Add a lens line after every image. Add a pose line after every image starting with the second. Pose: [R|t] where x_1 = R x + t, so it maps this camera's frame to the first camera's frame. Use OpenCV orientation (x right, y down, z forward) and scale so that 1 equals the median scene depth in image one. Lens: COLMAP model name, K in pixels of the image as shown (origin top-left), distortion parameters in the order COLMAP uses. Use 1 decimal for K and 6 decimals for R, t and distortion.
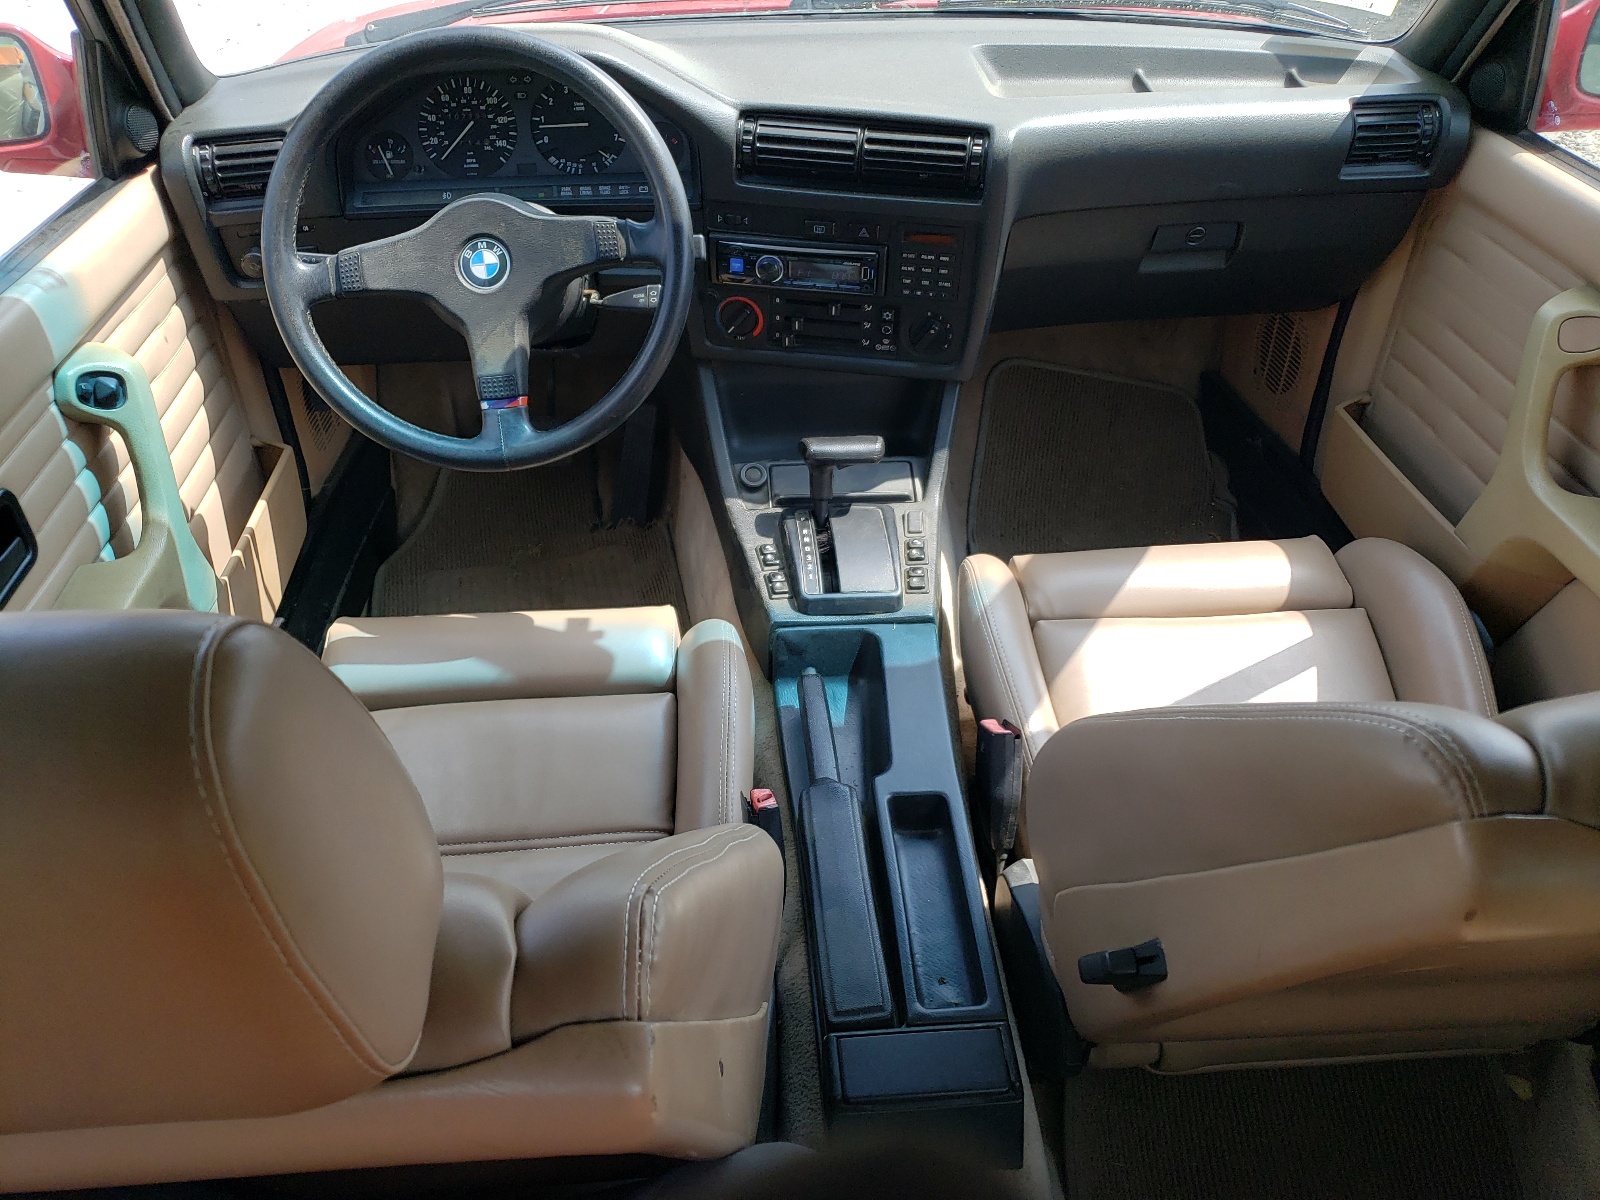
lens RADIAL K [[1348.2, 0, 796.6], [0, 1348.2, 602.5], [0, 0, 1]] dist [0.020684, 0.002832]
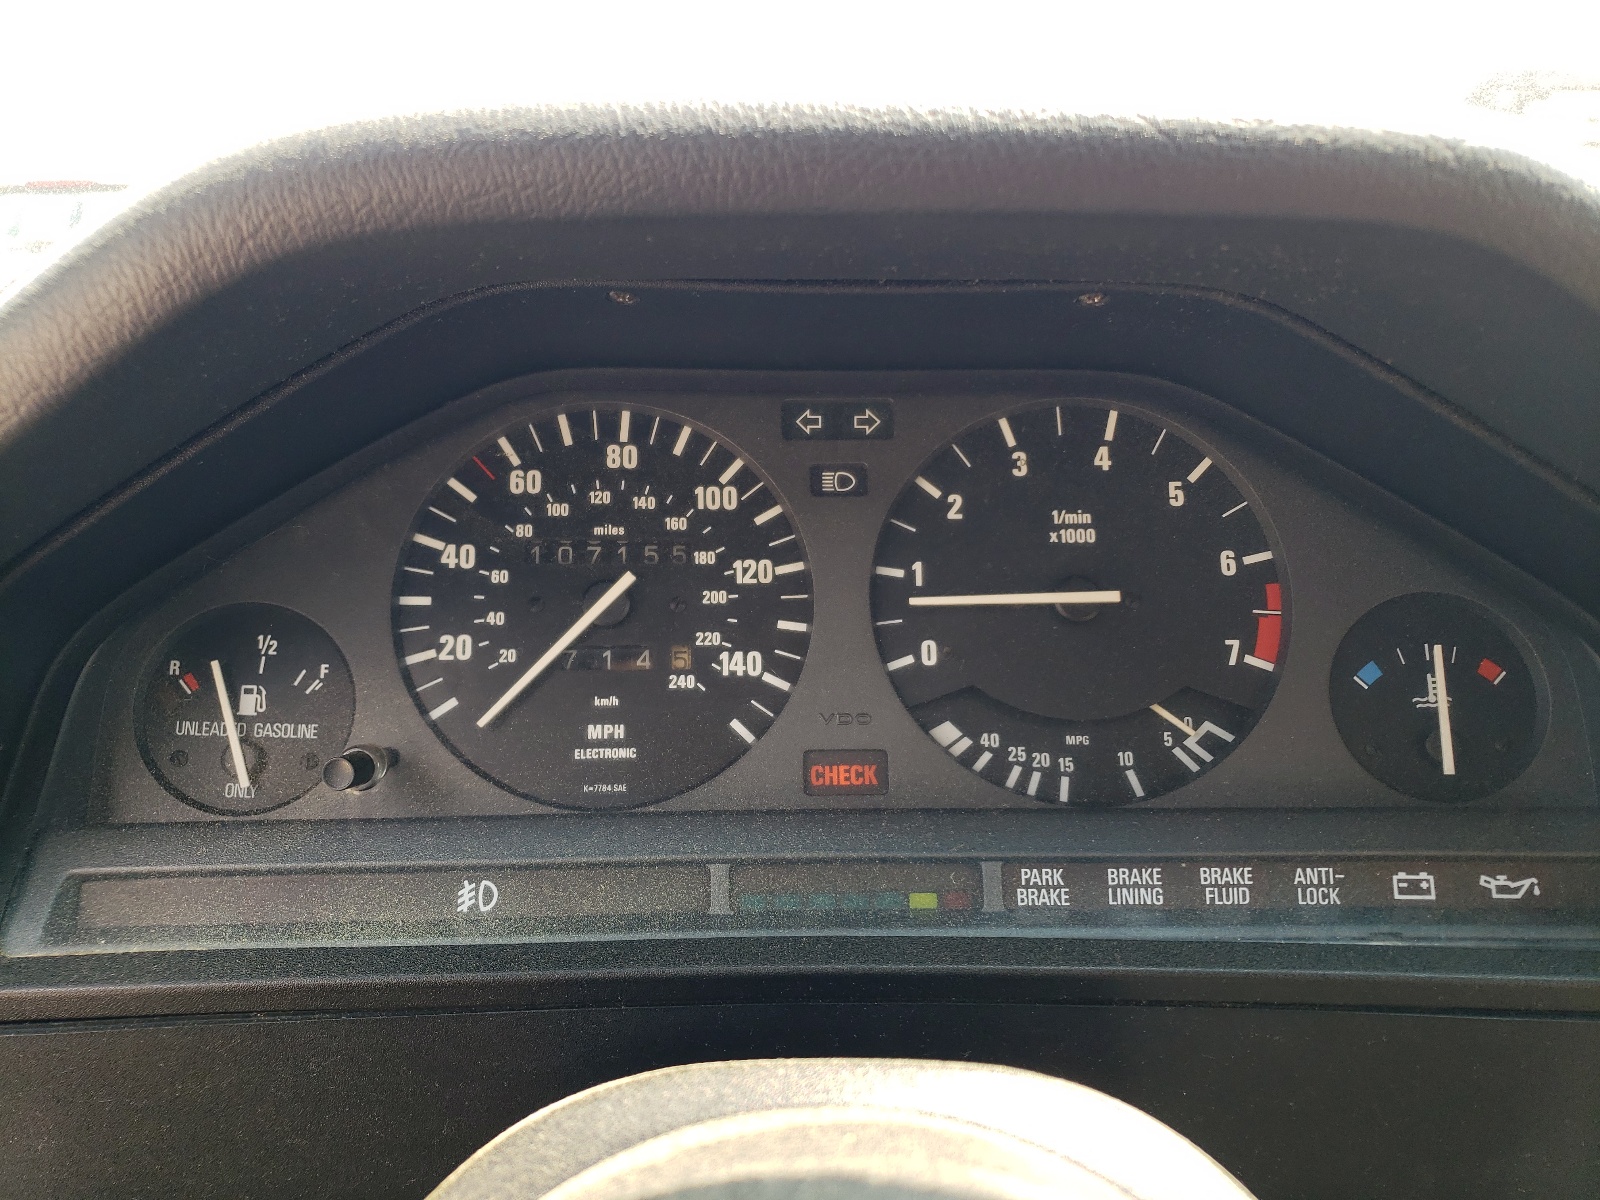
lens RADIAL K [[1348.2, 0, 802.9], [0, 1348.2, 603.3], [0, 0, 1]] dist [0.020684, 0.002832]
pose [[0.998041, 0.021160, -0.058885, -0.195115], [-0.041893, 0.924994, -0.377666, -0.263163], [0.046476, 0.379393, 0.924068, 0.785524]]
